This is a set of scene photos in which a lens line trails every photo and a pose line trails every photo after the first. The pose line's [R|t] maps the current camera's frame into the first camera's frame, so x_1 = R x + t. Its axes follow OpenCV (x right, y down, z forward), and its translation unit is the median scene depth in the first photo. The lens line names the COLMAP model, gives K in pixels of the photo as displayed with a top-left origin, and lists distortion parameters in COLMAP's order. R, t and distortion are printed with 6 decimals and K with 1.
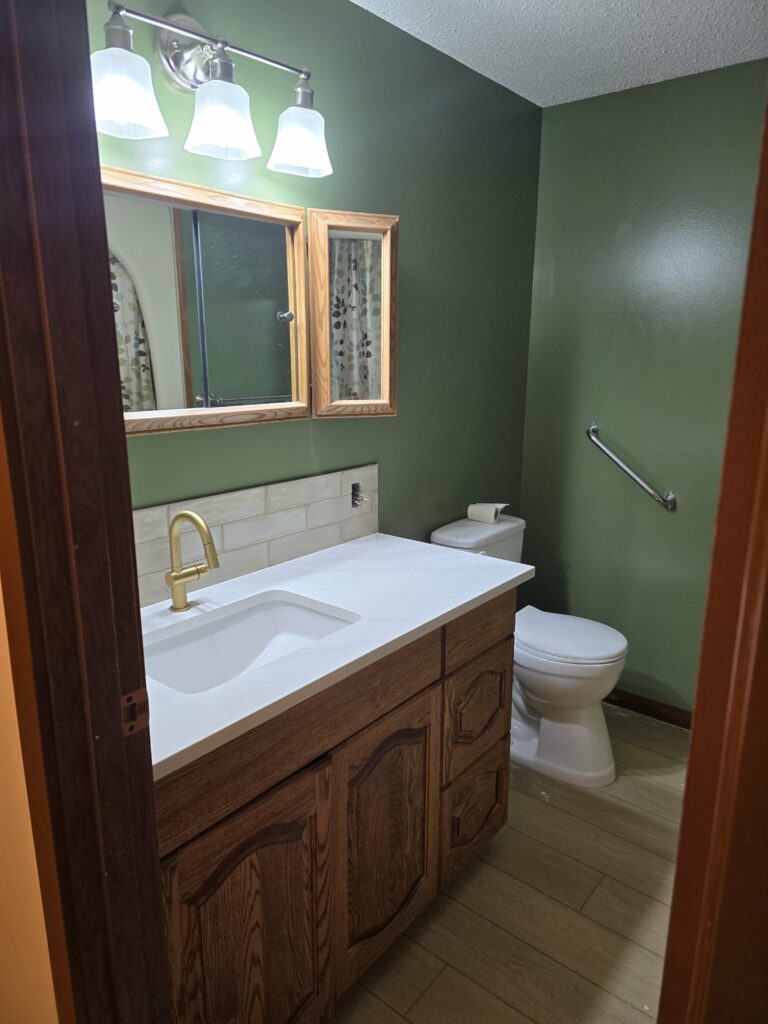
lens RADIAL K [[683.3, 0, 386.0], [0, 683.3, 513.5], [0, 0, 1]] dist [0.057772, -0.016265]
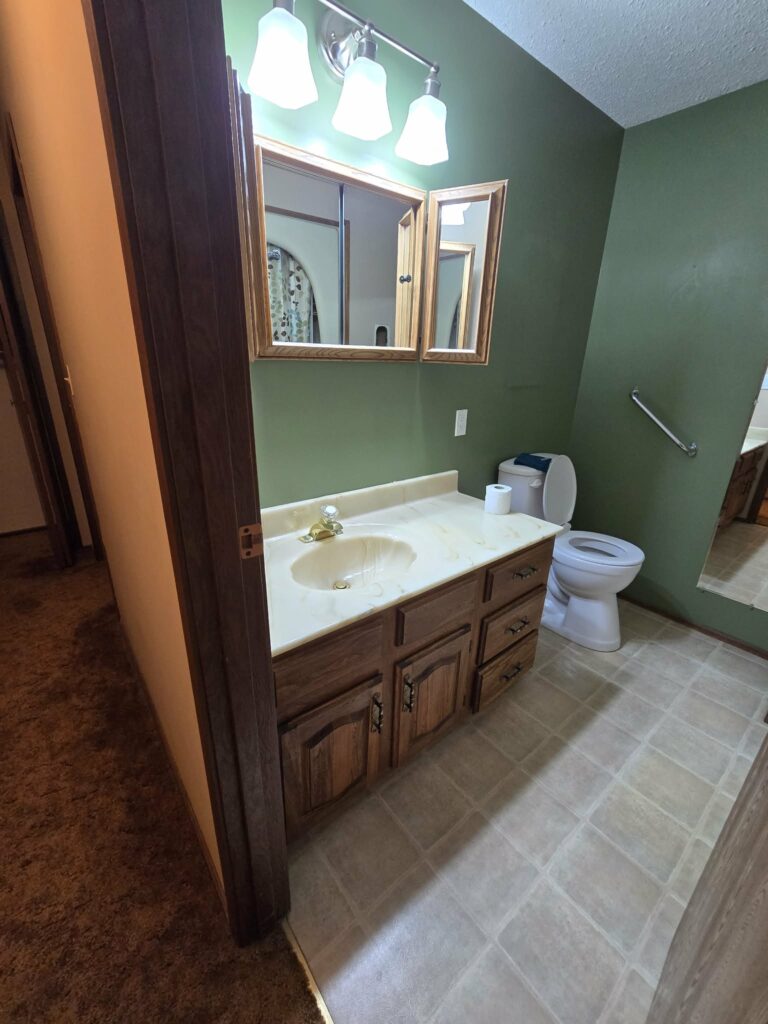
lens RADIAL K [[418.3, 0, 383.0], [0, 418.3, 509.2], [0, 0, 1]] dist [-0.002173, 0.002572]
pose [[0.977954, 0.093083, -0.186925, 0.005336], [-0.073543, 0.991330, 0.108889, 0.075667], [0.195440, -0.092741, 0.976321, 0.181684]]
